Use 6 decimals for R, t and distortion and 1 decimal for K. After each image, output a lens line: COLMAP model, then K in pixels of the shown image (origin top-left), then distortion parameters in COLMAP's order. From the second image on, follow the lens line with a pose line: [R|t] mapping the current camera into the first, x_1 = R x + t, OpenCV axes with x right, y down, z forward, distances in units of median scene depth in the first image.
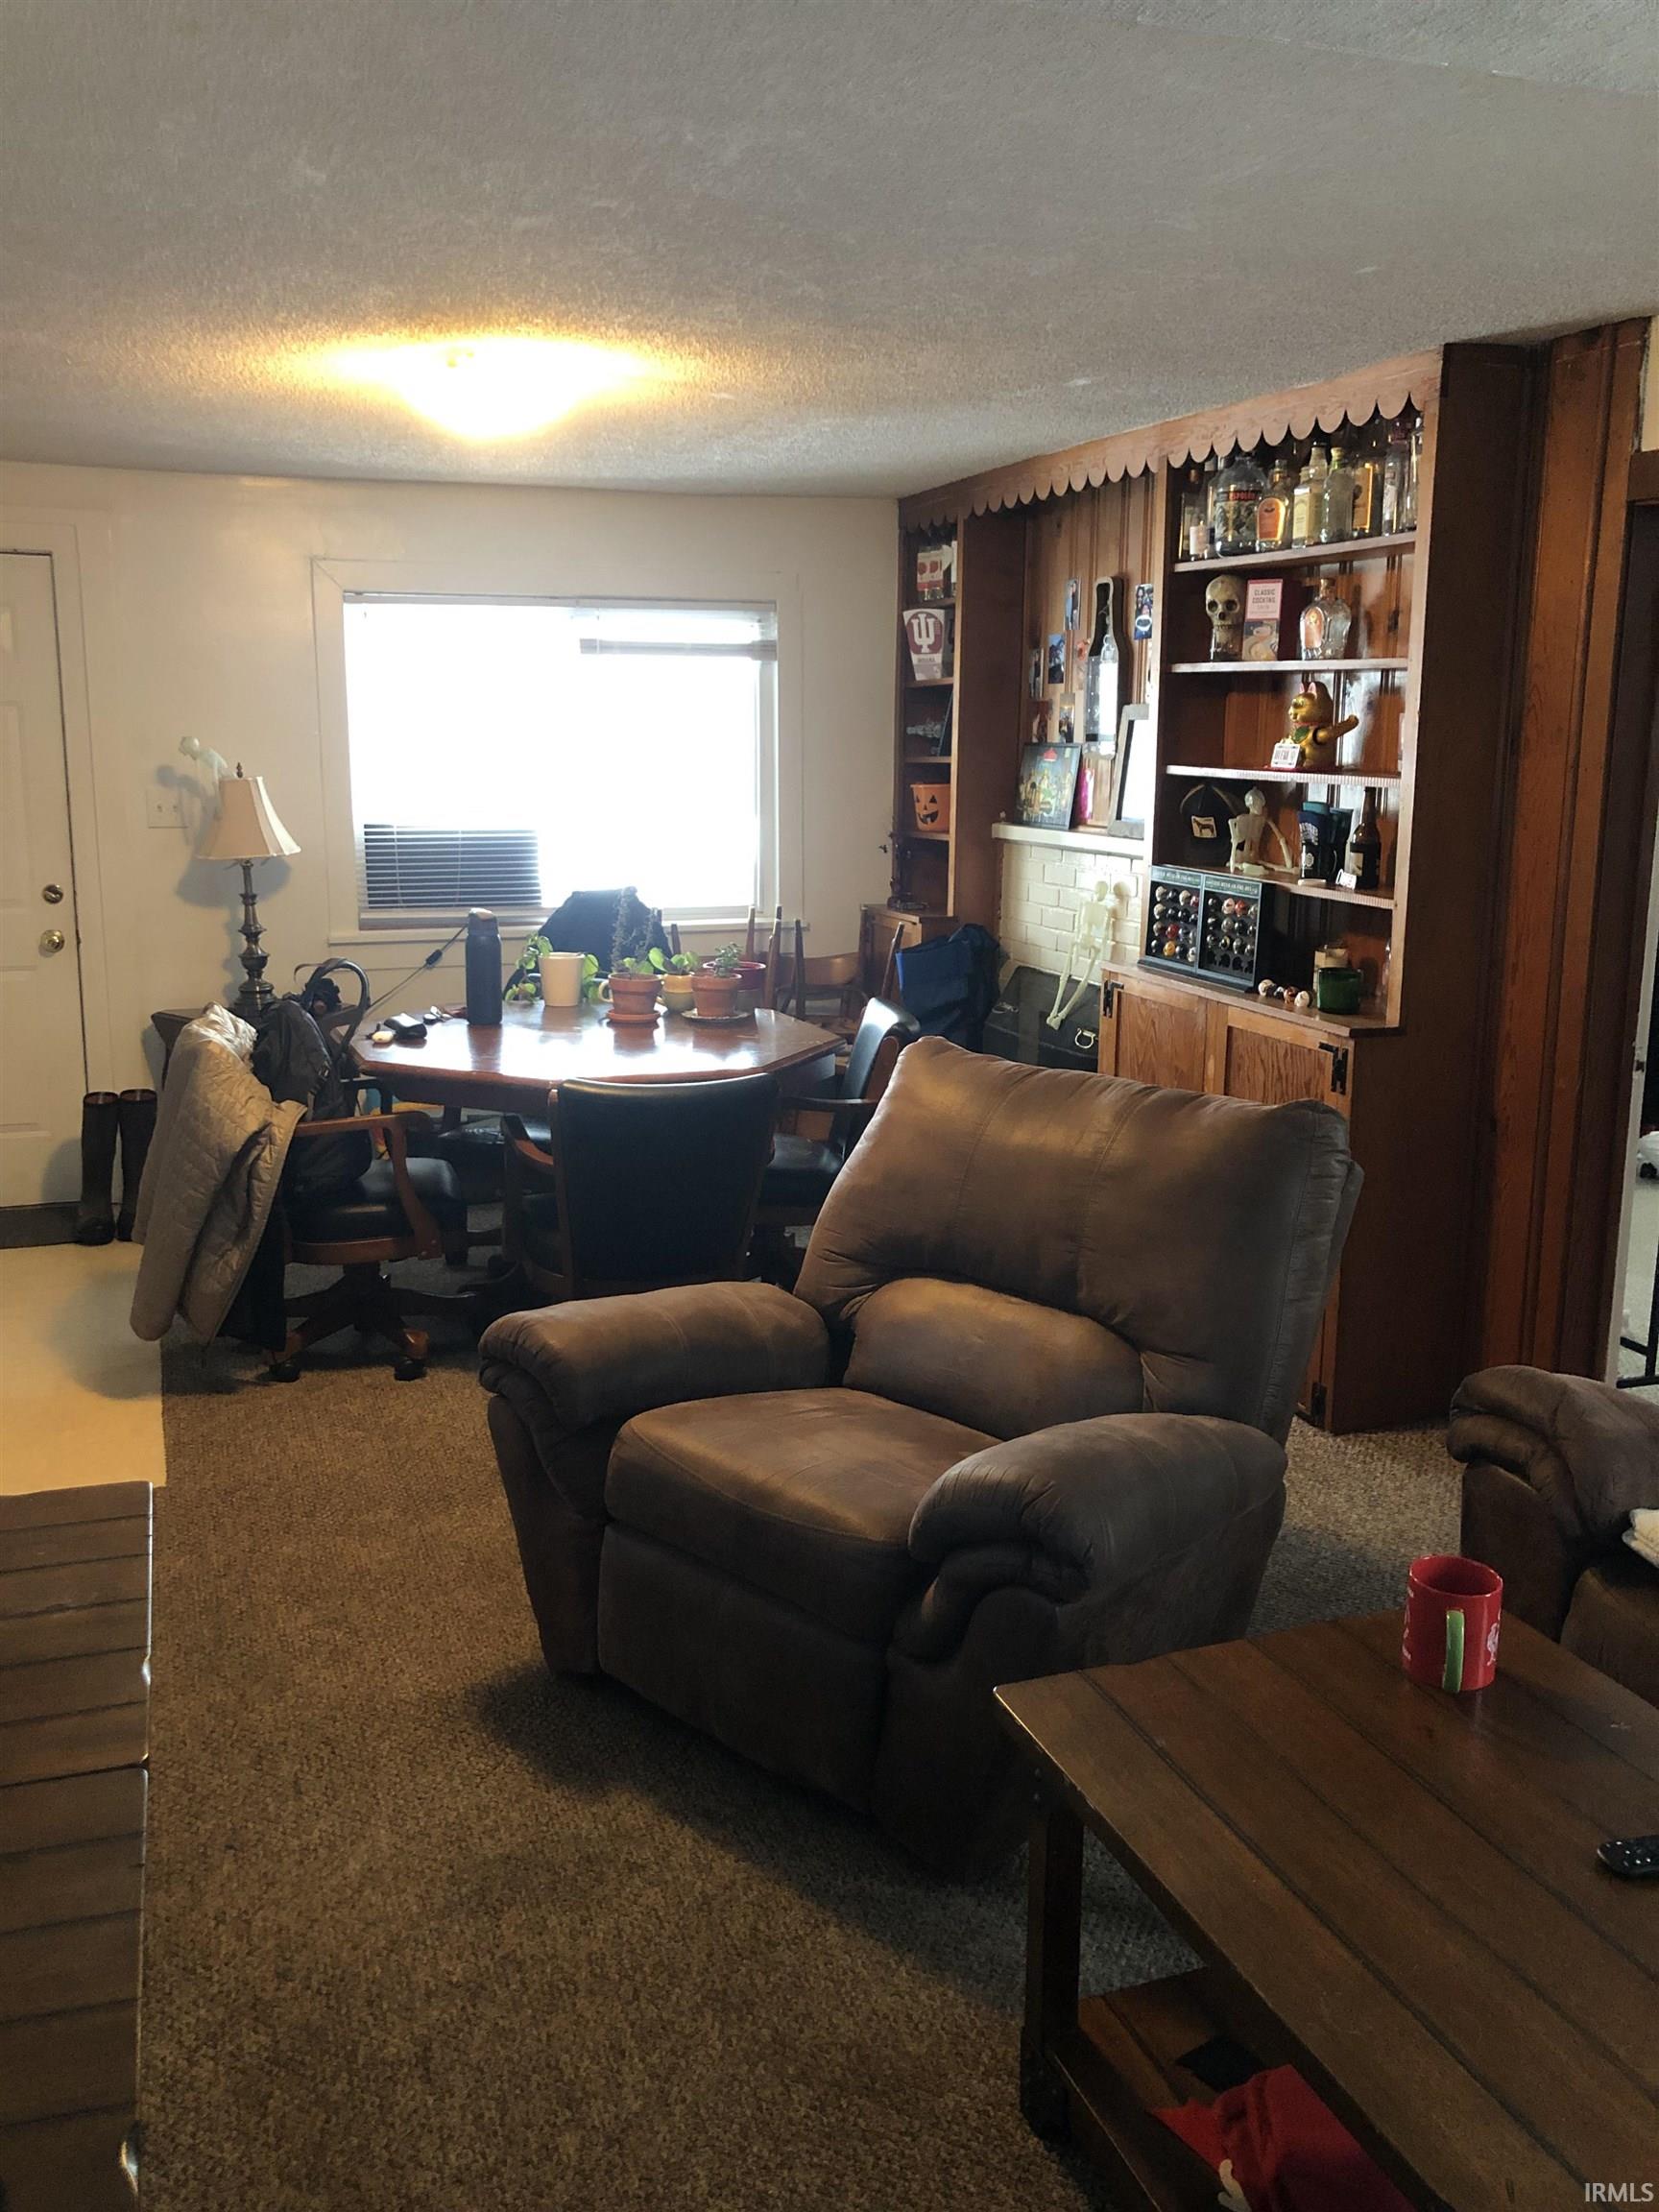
lens RADIAL K [[1838.4, 0, 829.5], [0, 1838.4, 1106.0], [0, 0, 1]] dist [0.090736, -0.328461]
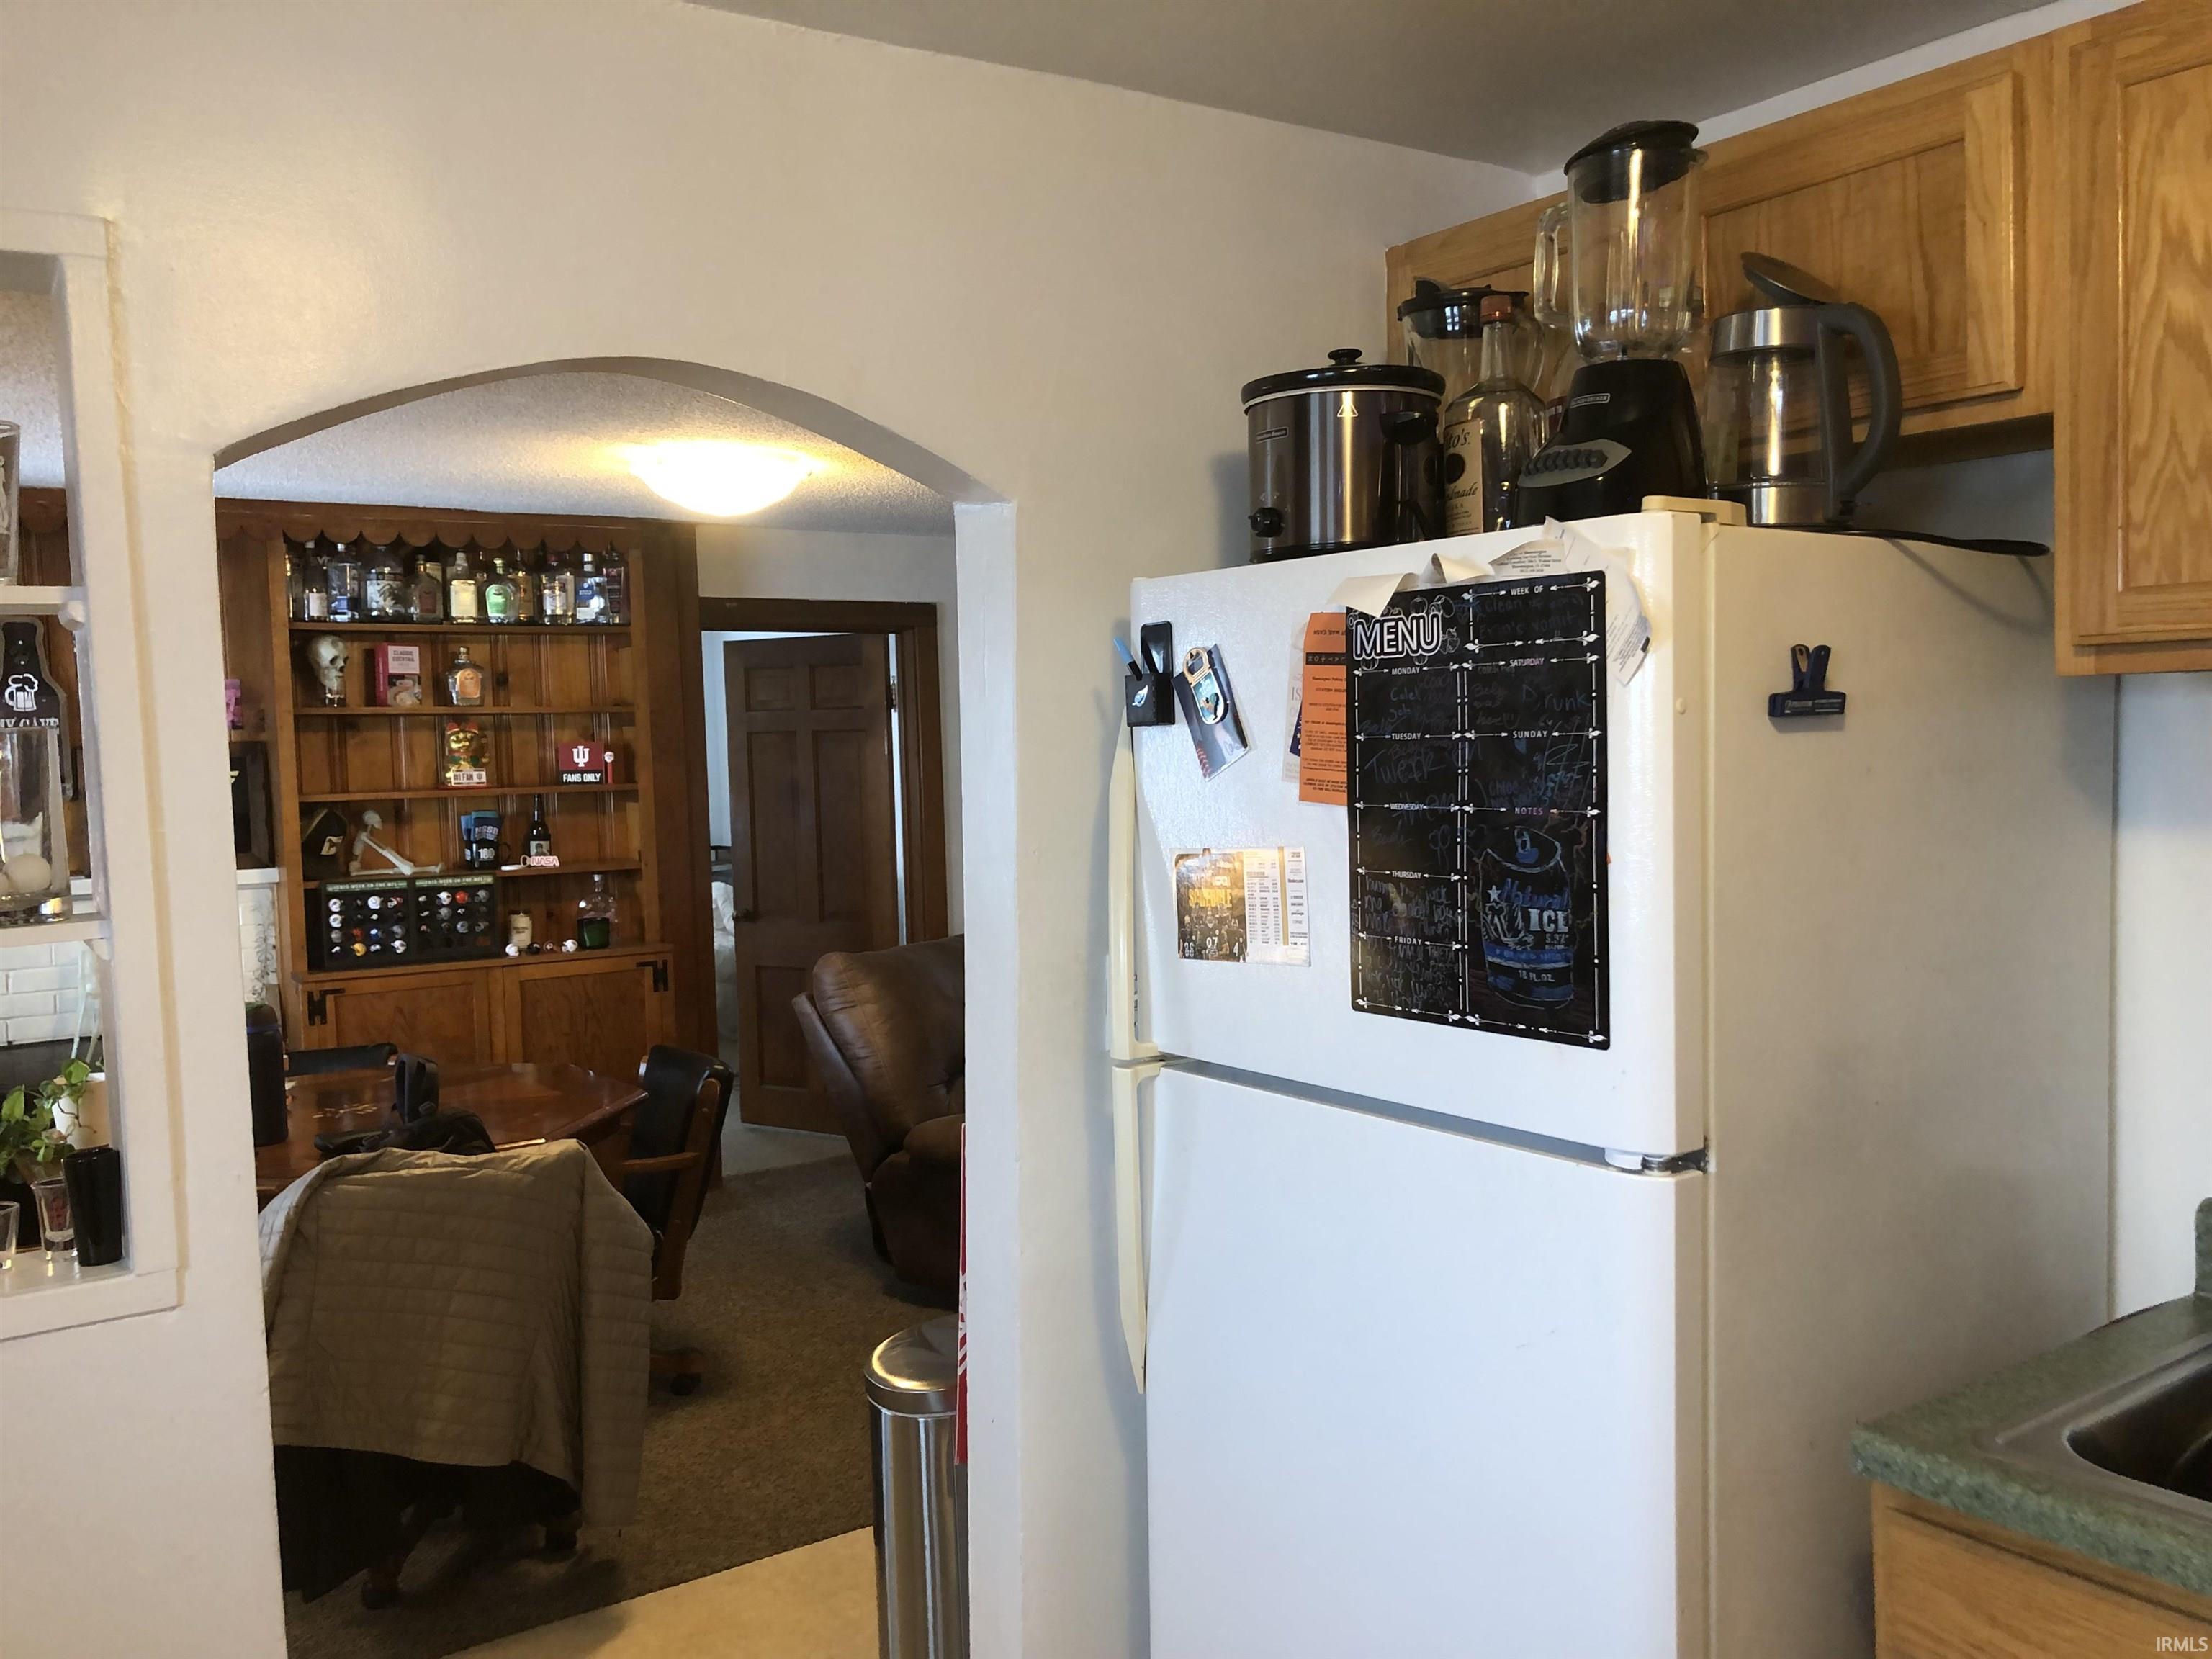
lens RADIAL K [[1768.9, 0, 1106.0], [0, 1768.9, 829.5], [0, 0, 1]] dist [0.042022, -0.272859]
pose [[-0.238534, -0.055168, 0.969566, -0.936195], [0.222873, 0.968628, 0.109946, -0.166175], [-0.945214, 0.242316, -0.218755, 0.746405]]
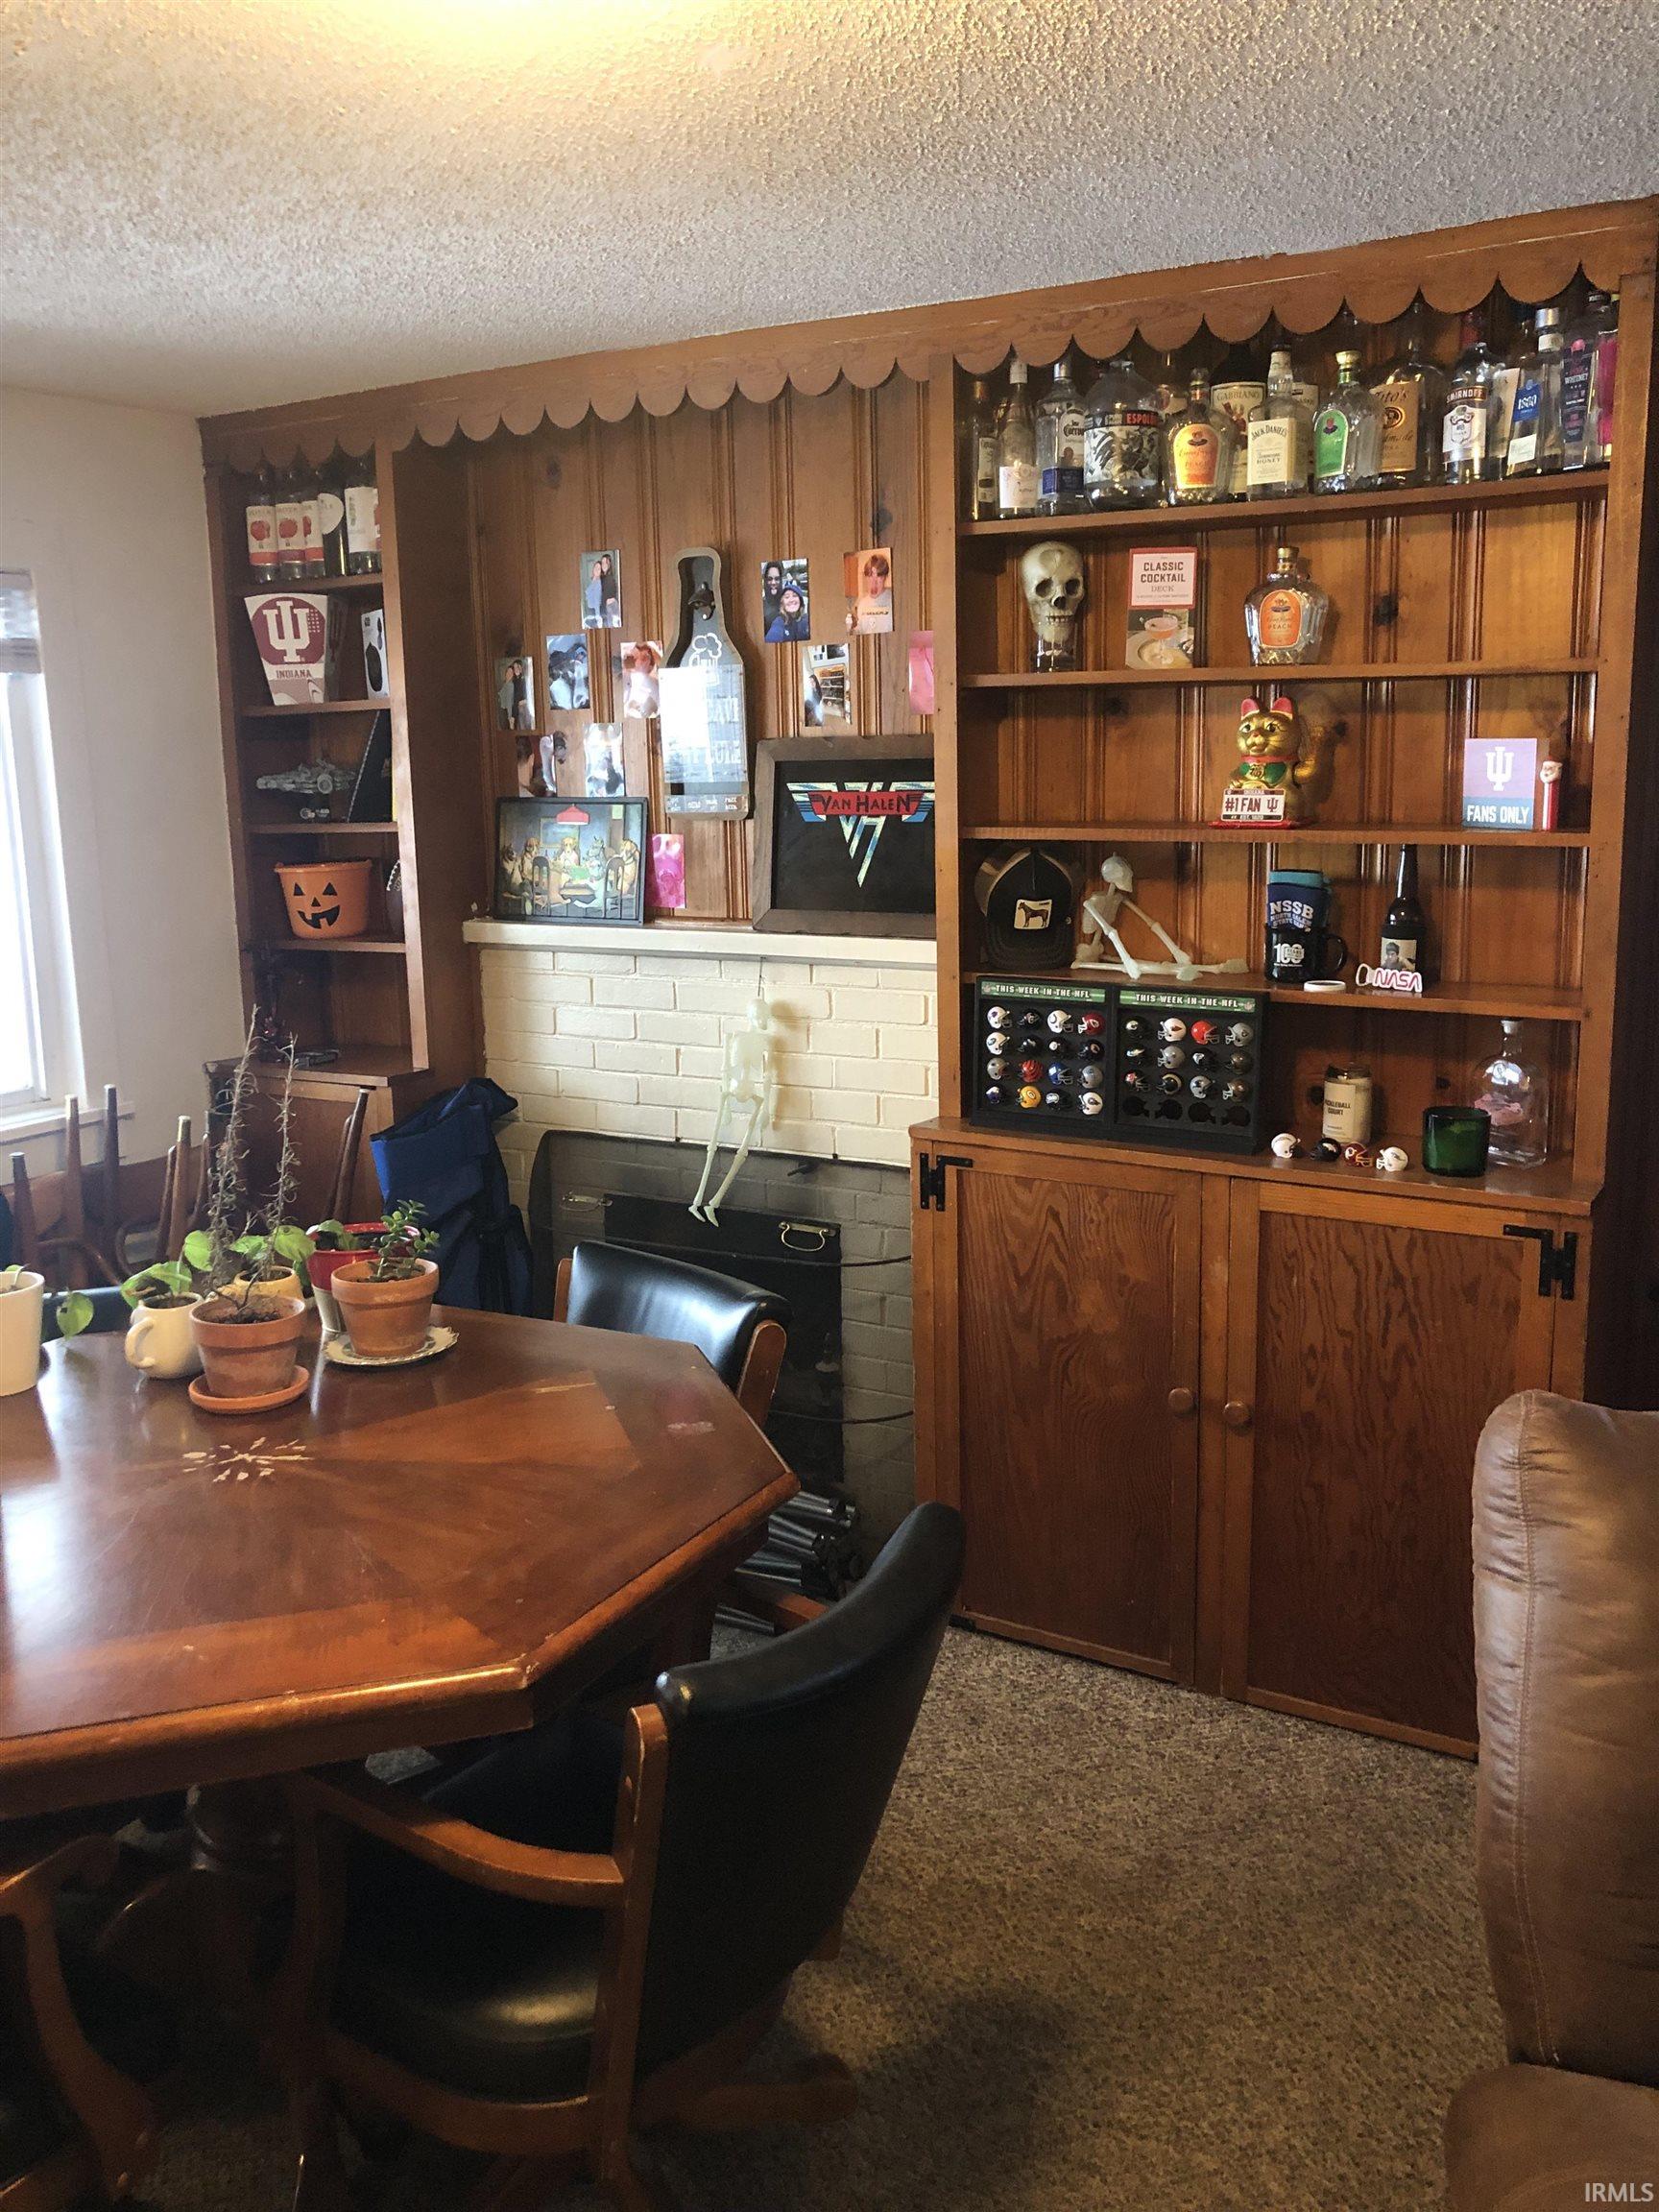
lens RADIAL K [[1837.7, 0, 834.8], [0, 1837.7, 1088.2], [0, 0, 1]] dist [0.045312, -0.062756]
pose [[0.776222, -0.130593, 0.616786, -0.266111], [0.149016, 0.988595, 0.021782, -0.108068], [-0.612596, 0.075003, 0.786830, 0.494628]]
